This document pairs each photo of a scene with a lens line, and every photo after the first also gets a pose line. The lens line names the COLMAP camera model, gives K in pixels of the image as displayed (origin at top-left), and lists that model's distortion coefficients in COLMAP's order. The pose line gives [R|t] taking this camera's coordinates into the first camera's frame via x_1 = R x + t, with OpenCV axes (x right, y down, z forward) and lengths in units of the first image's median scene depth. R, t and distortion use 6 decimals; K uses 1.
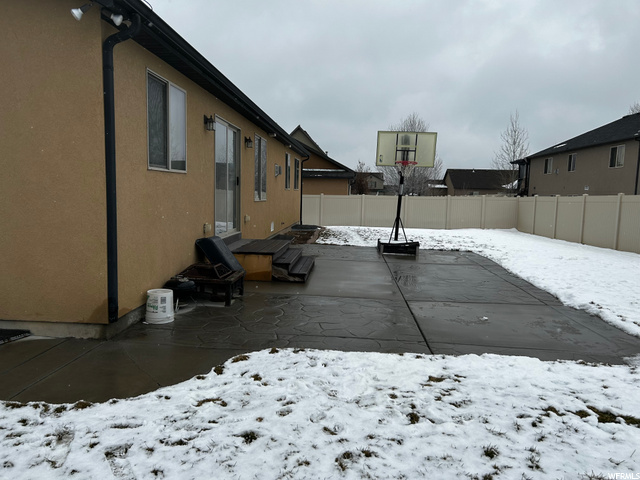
lens RADIAL K [[481.4, 0, 320.3], [0, 481.4, 239.5], [0, 0, 1]] dist [0.031143, -0.024216]
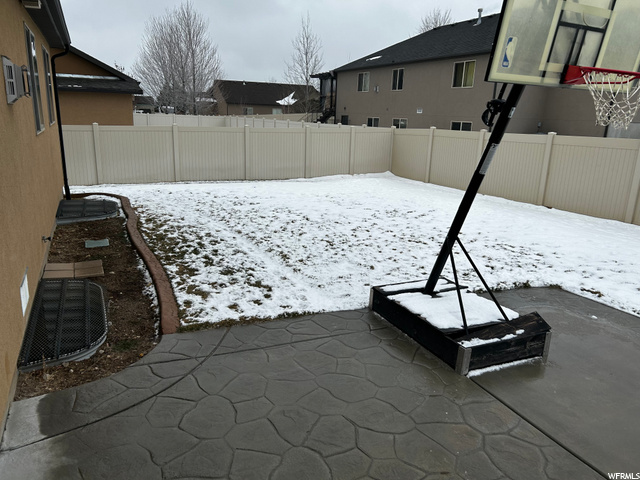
lens RADIAL K [[481.4, 0, 316.8], [0, 481.4, 242.6], [0, 0, 1]] dist [0.031143, -0.024216]
pose [[0.879123, -0.119149, 0.461460, -0.037778], [0.033645, 0.981345, 0.189286, -0.048830], [-0.475405, -0.150880, 0.866733, 0.326745]]
